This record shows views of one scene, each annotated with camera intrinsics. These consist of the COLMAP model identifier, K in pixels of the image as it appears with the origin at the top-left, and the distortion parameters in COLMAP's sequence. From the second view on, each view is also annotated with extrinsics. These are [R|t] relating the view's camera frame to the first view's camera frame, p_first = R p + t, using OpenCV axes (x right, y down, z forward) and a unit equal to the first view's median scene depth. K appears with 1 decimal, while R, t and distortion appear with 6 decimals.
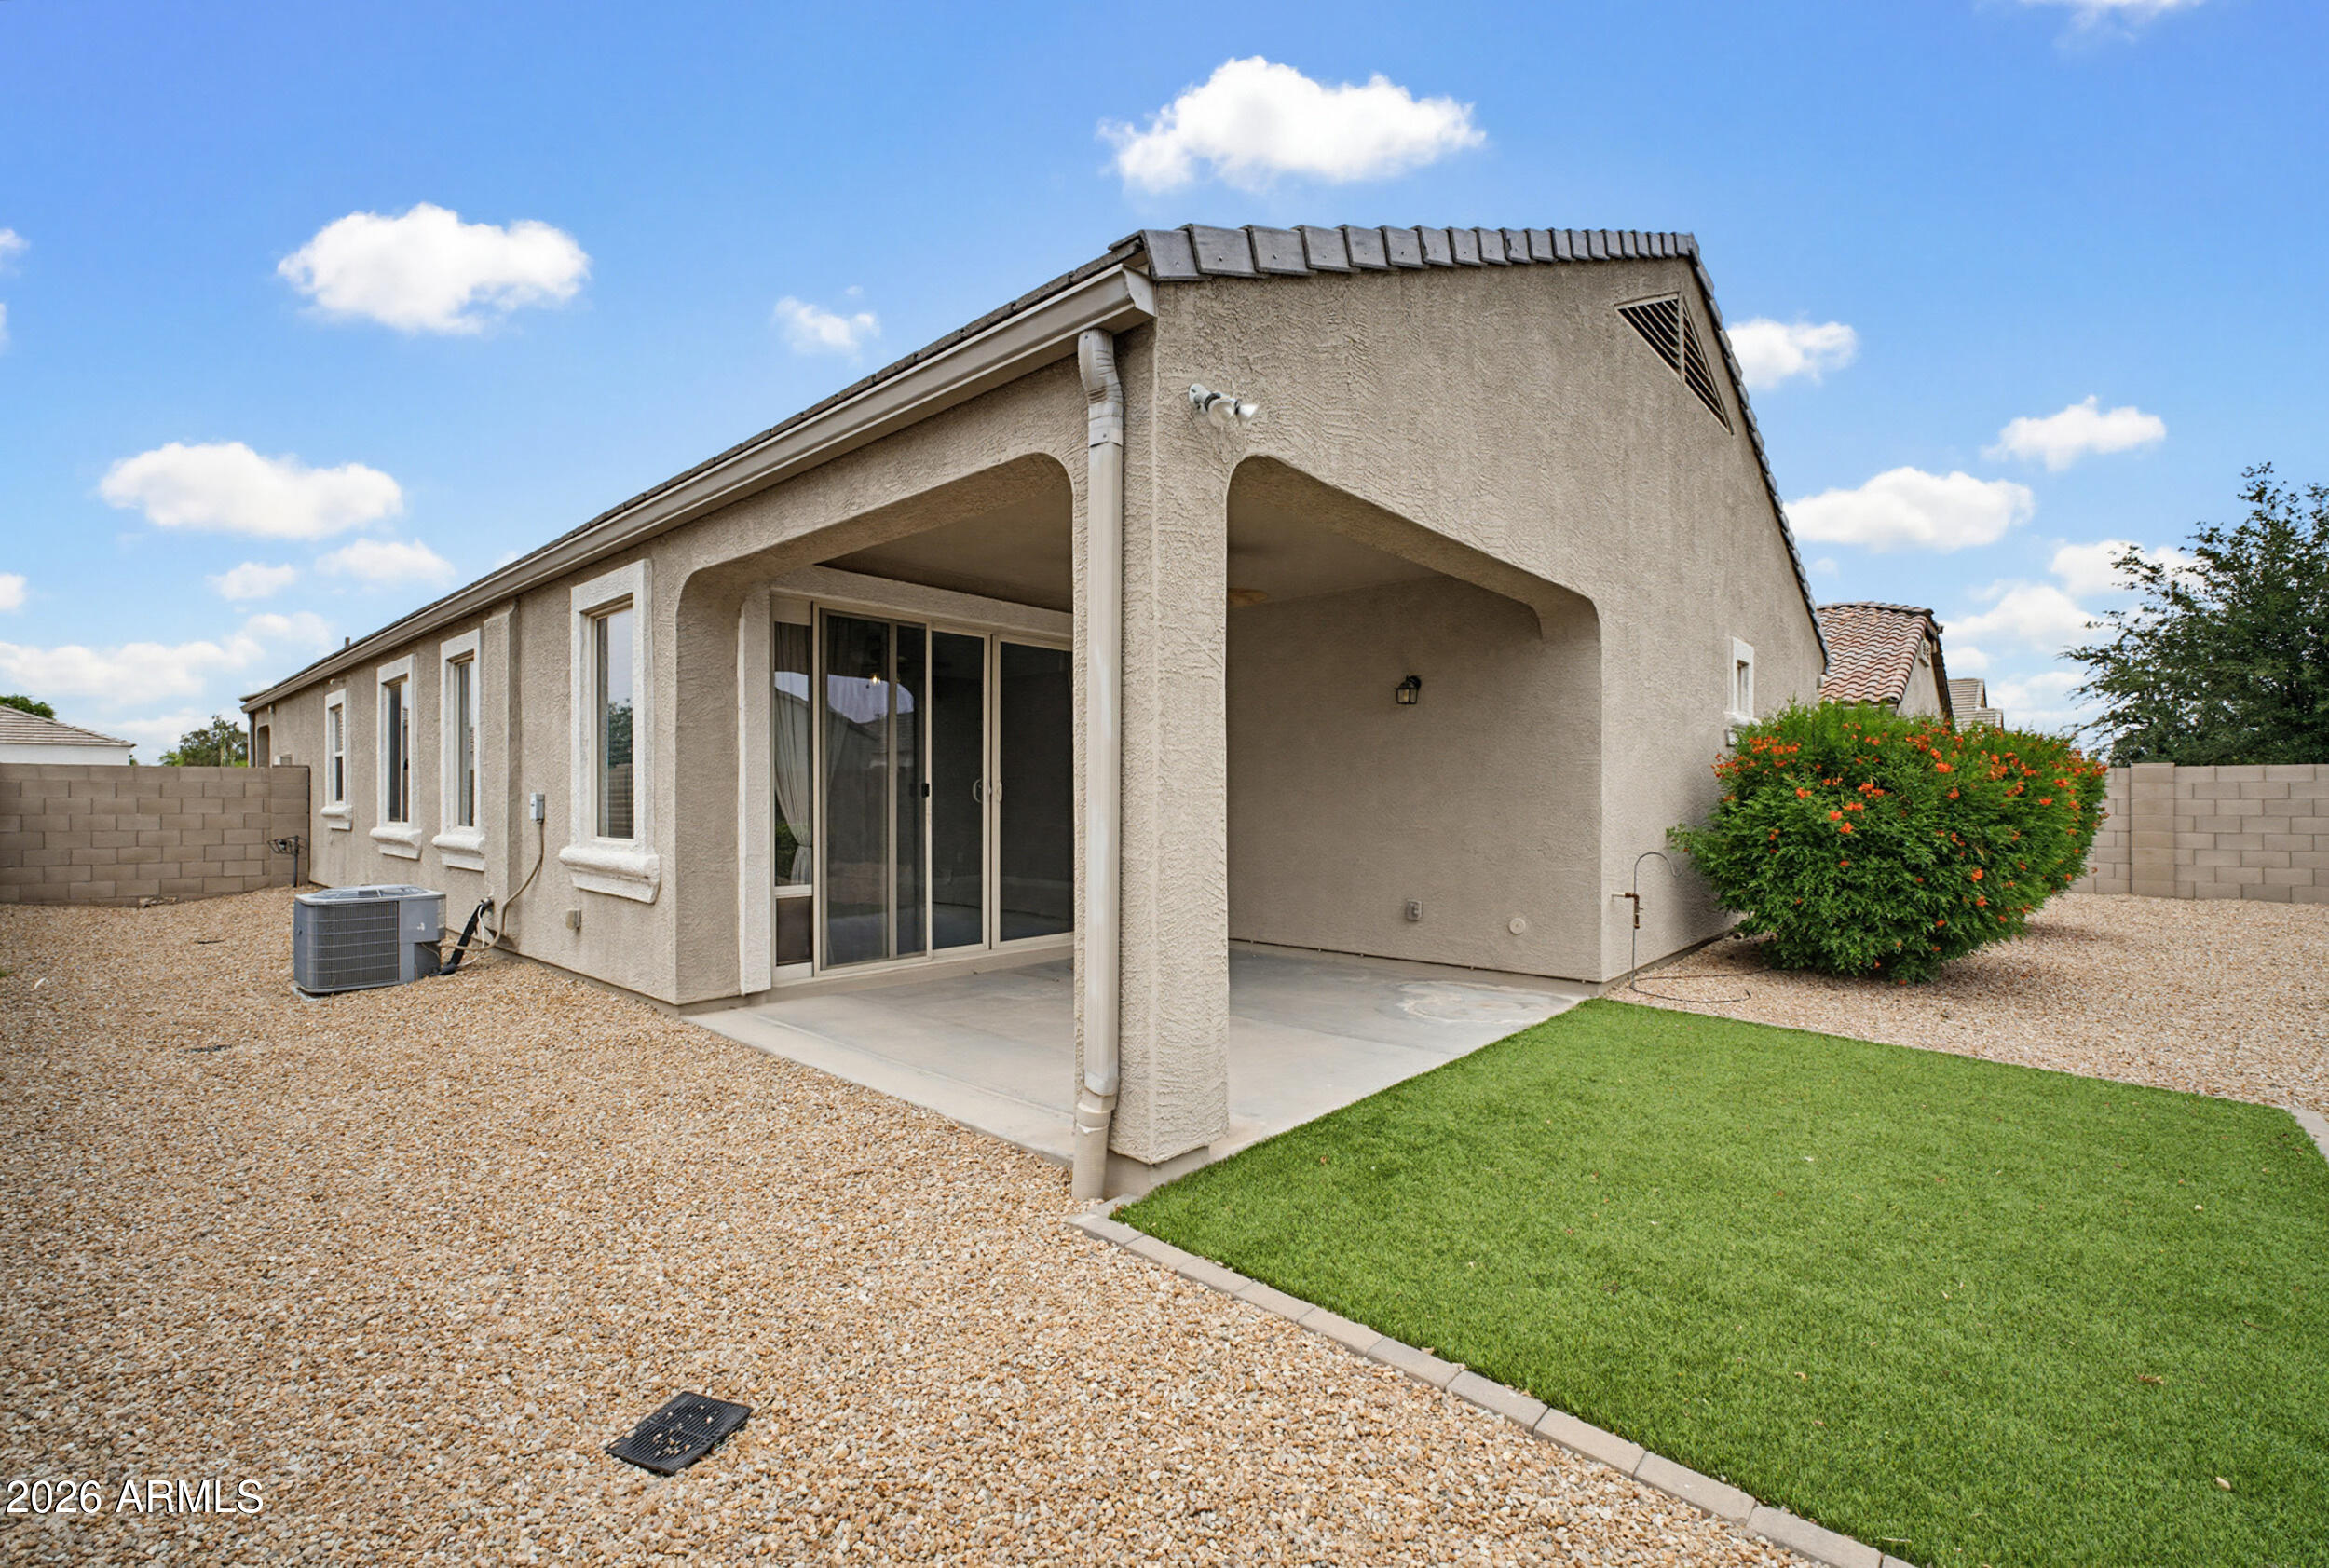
lens RADIAL K [[999.1, 0, 1158.2], [0, 999.1, 793.0], [0, 0, 1]] dist [0.003046, 0.000104]
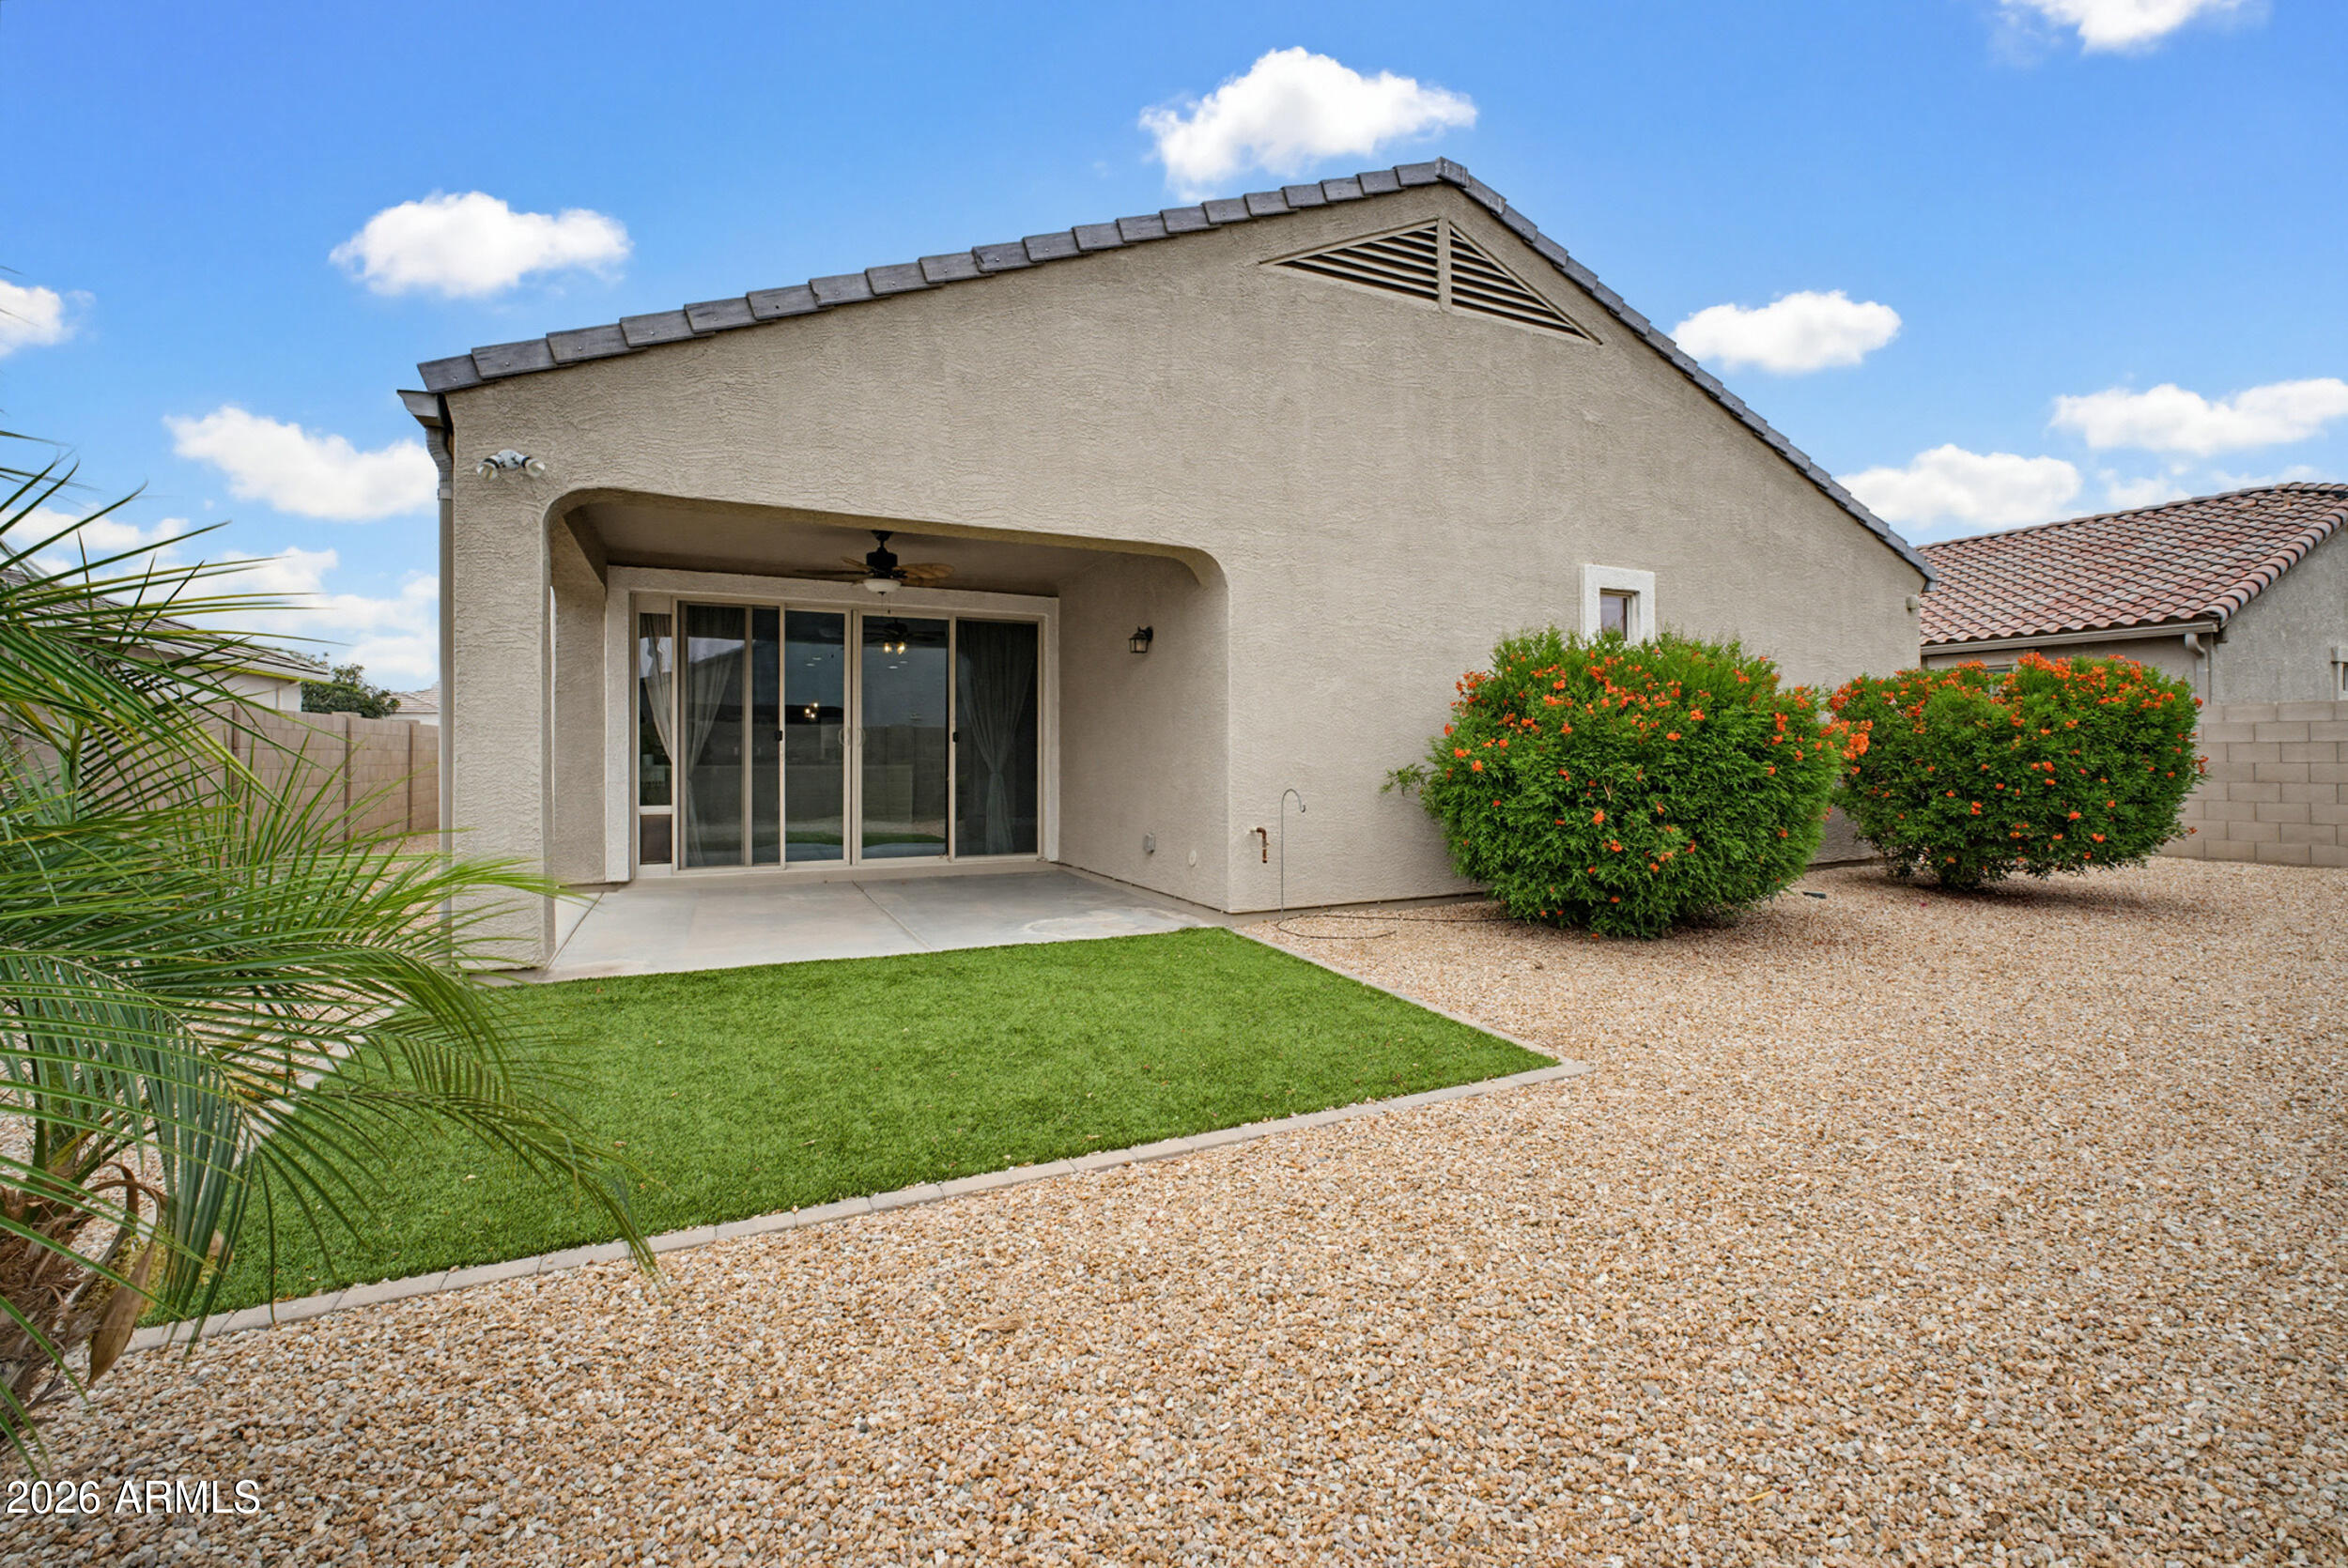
lens RADIAL K [[1023.2, 0, 1180.0], [0, 1023.2, 770.3], [0, 0, 1]] dist [0.002379, 0.000948]
pose [[0.930174, 0.005959, -0.367070, 0.791368], [0.000766, 0.999835, 0.018174, 0.019931], [0.367117, -0.017187, 0.930016, -0.027825]]
